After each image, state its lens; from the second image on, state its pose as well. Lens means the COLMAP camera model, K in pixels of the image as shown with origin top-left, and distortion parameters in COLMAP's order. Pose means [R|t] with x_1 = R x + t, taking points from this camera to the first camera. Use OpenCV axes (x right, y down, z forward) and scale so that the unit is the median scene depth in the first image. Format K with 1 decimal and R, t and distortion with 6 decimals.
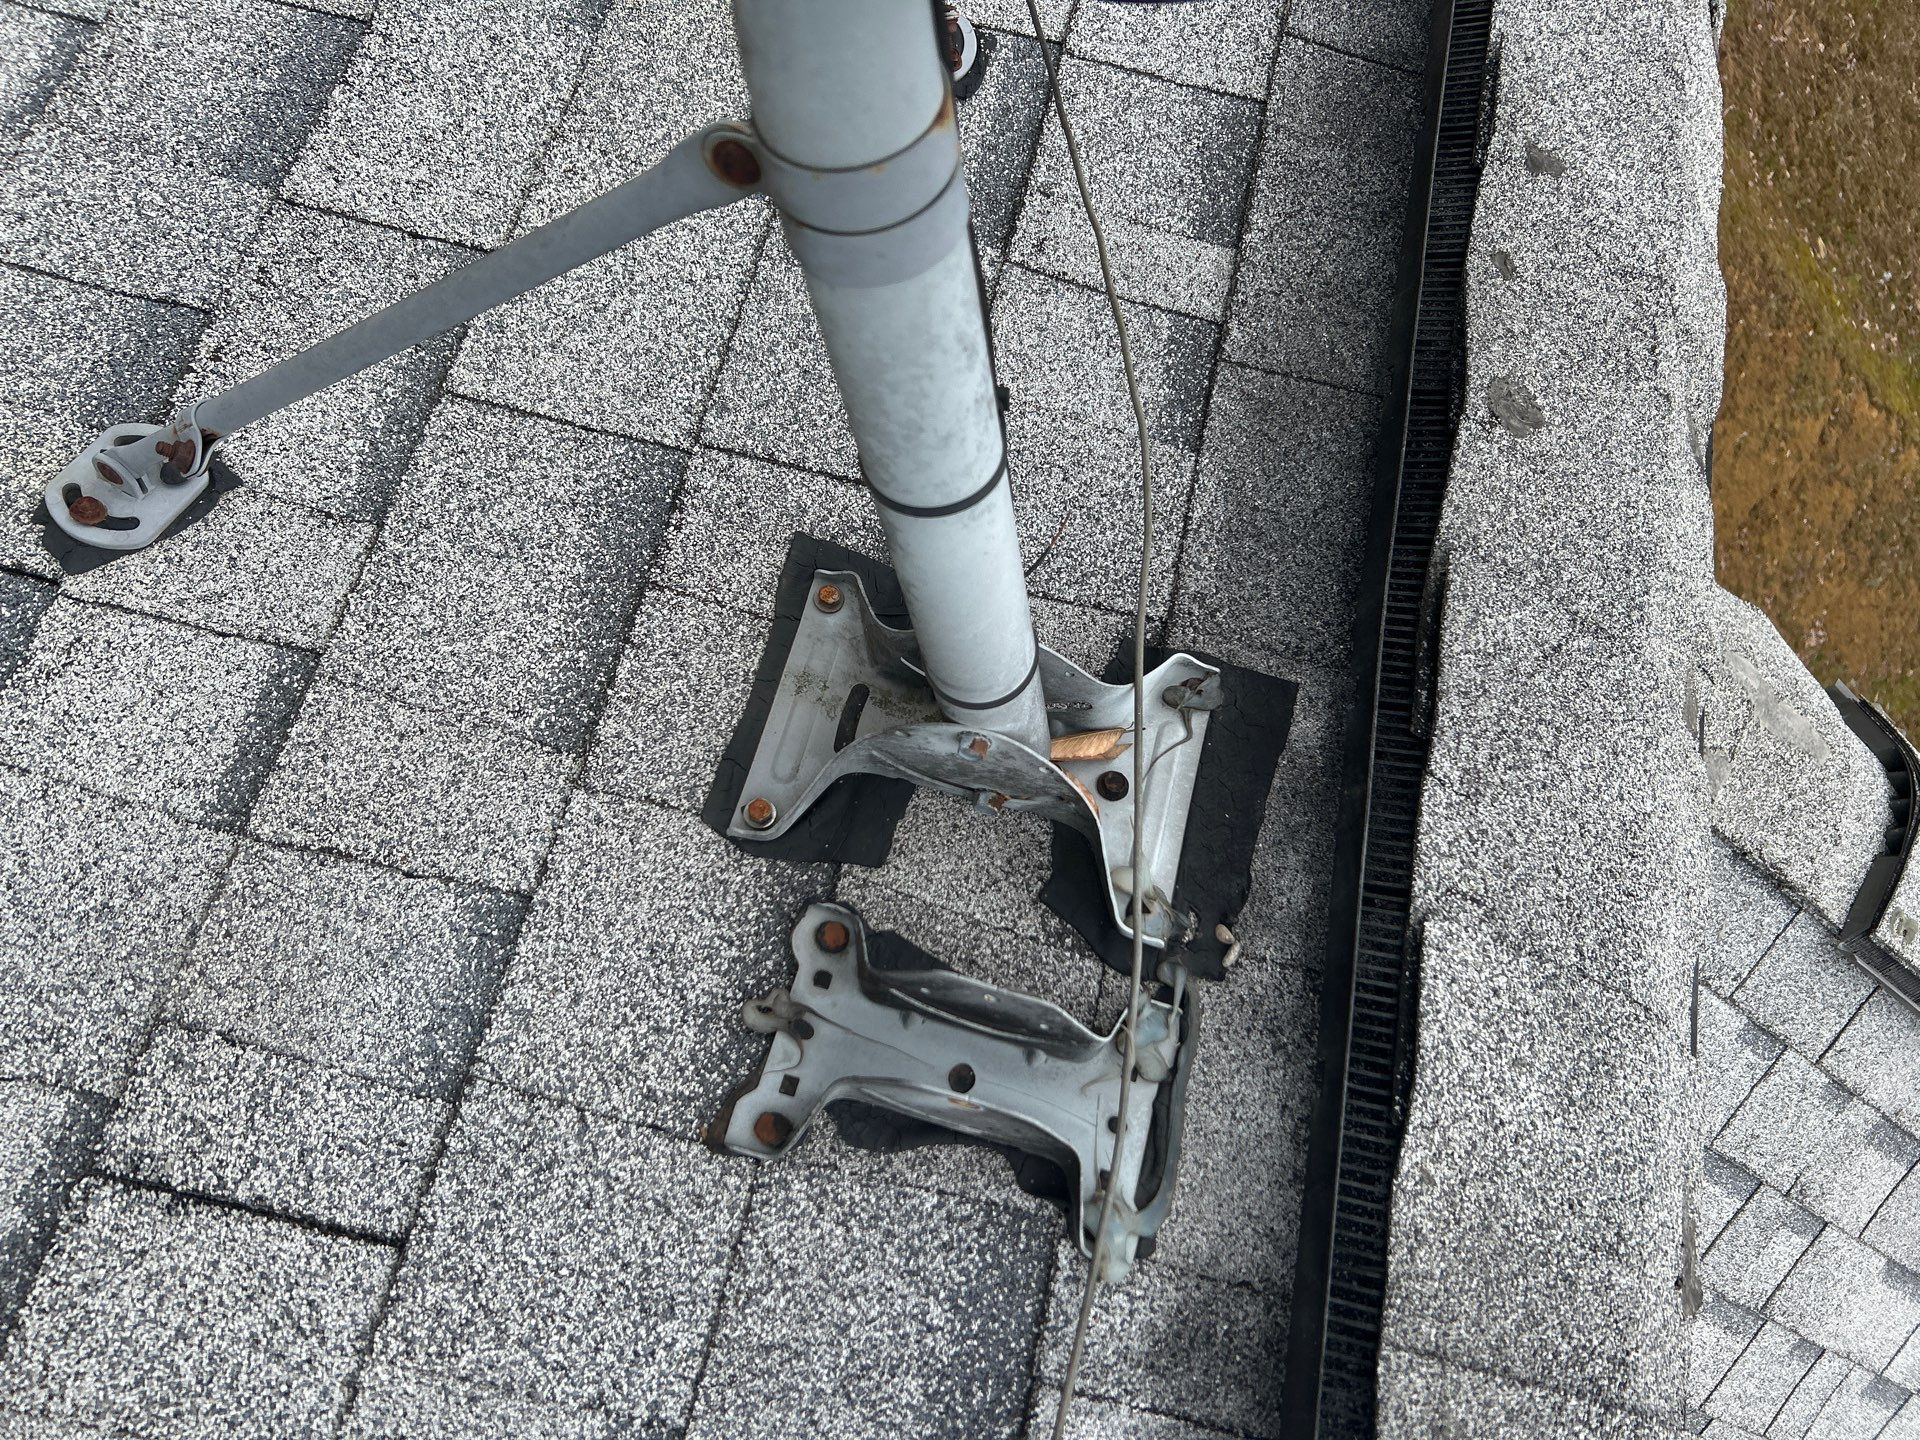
lens RADIAL K [[1426.8, 0, 951.5], [0, 1426.8, 722.4], [0, 0, 1]] dist [0.042881, -0.045850]
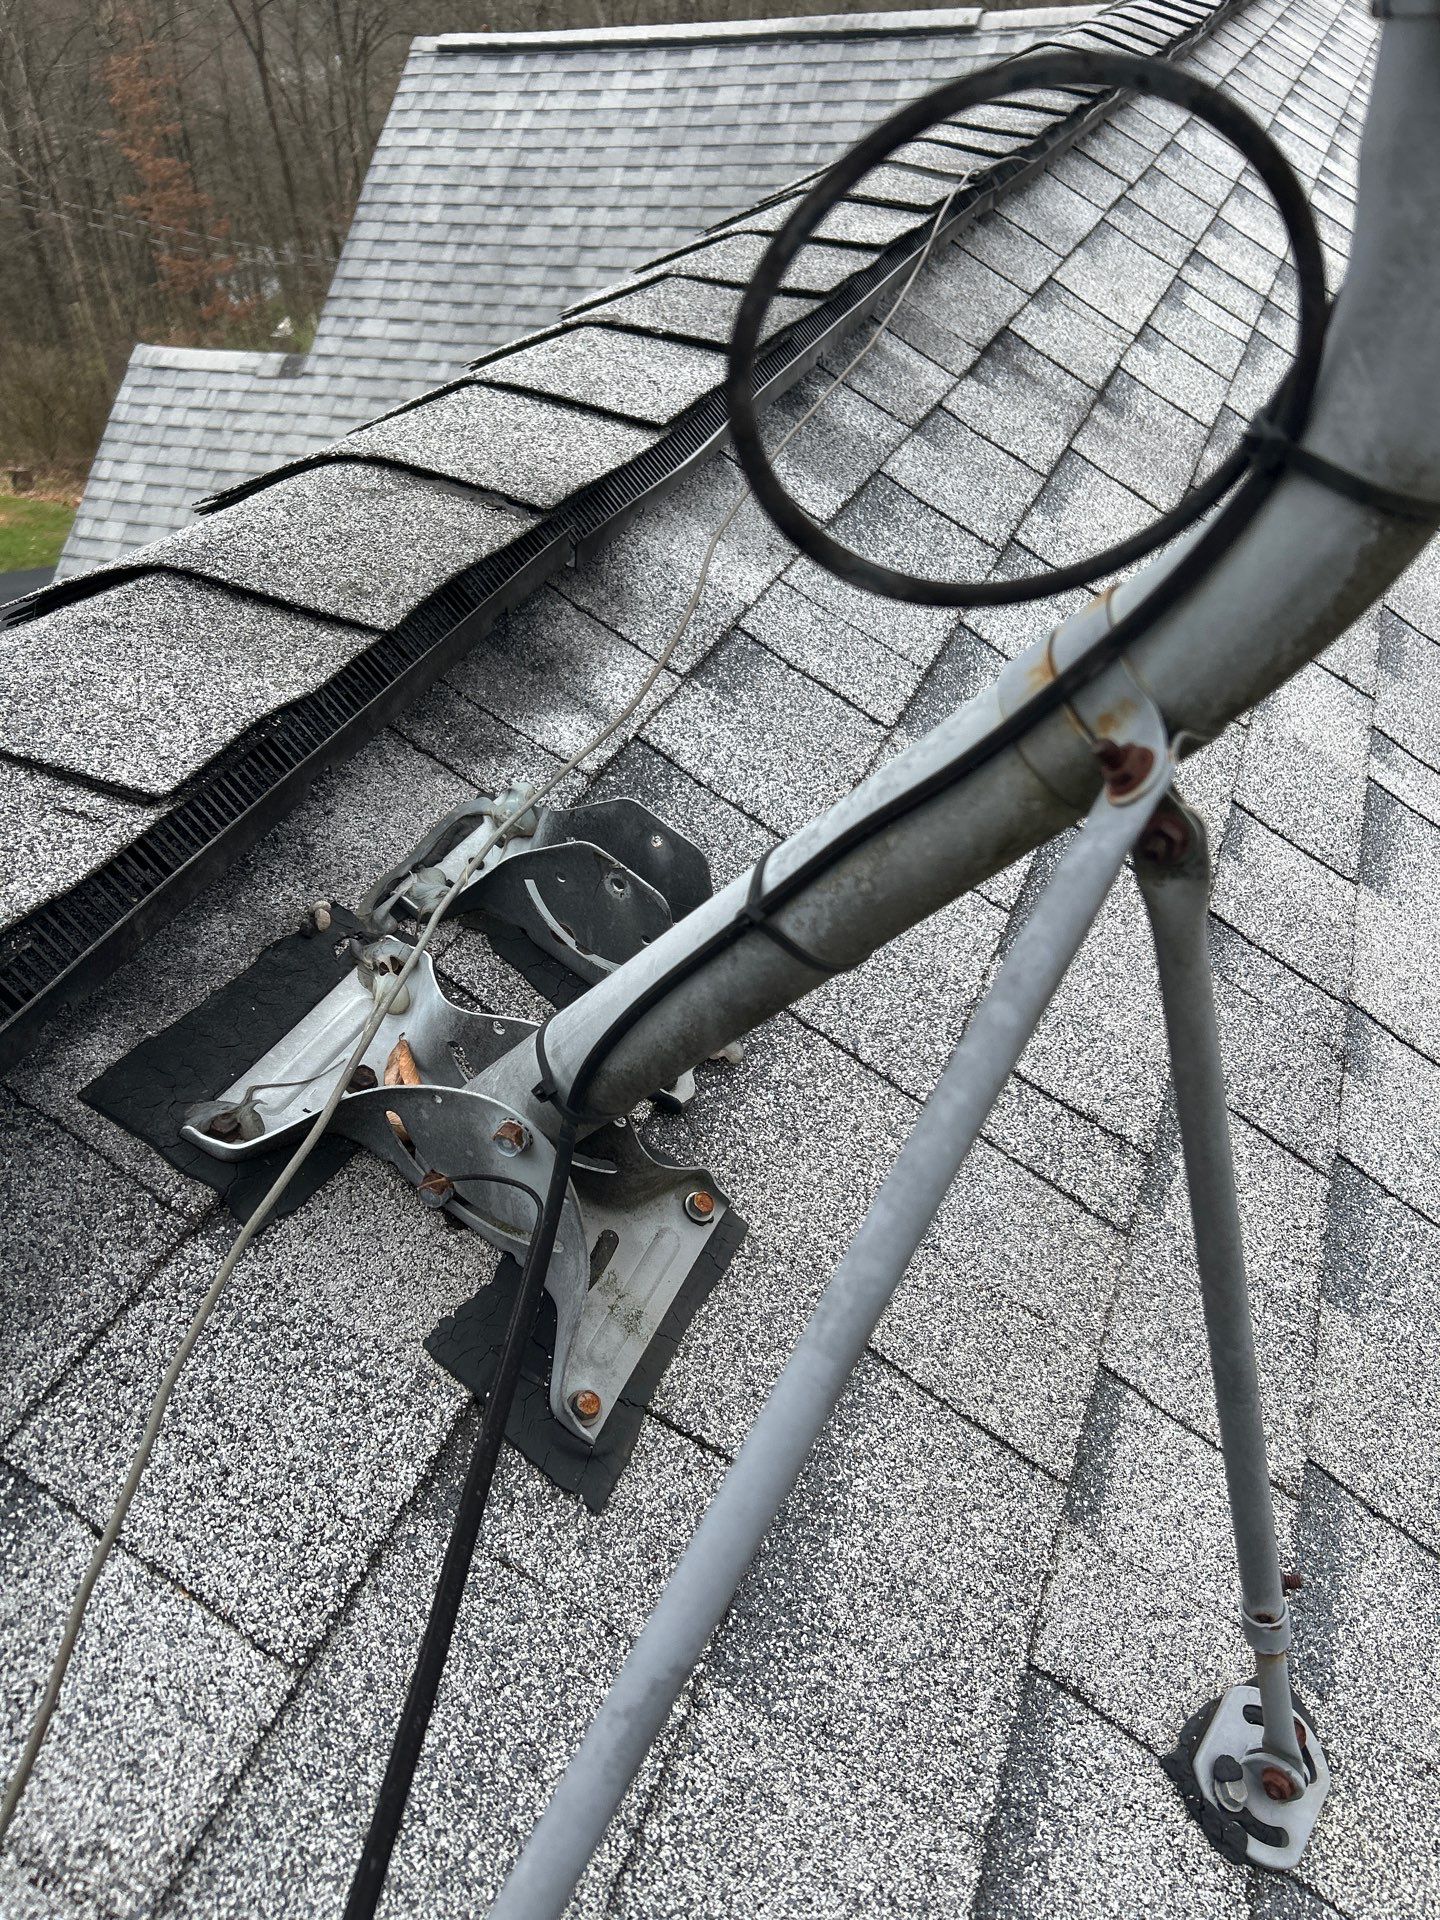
lens RADIAL K [[1426.8, 0, 724.3], [0, 1426.8, 1008.5], [0, 0, 1]] dist [0.042881, -0.045850]
pose [[-0.836478, -0.475158, -0.273003, 0.186533], [-0.036317, -0.449018, 0.892785, -0.742373], [-0.546797, 0.756709, 0.358337, 0.493782]]
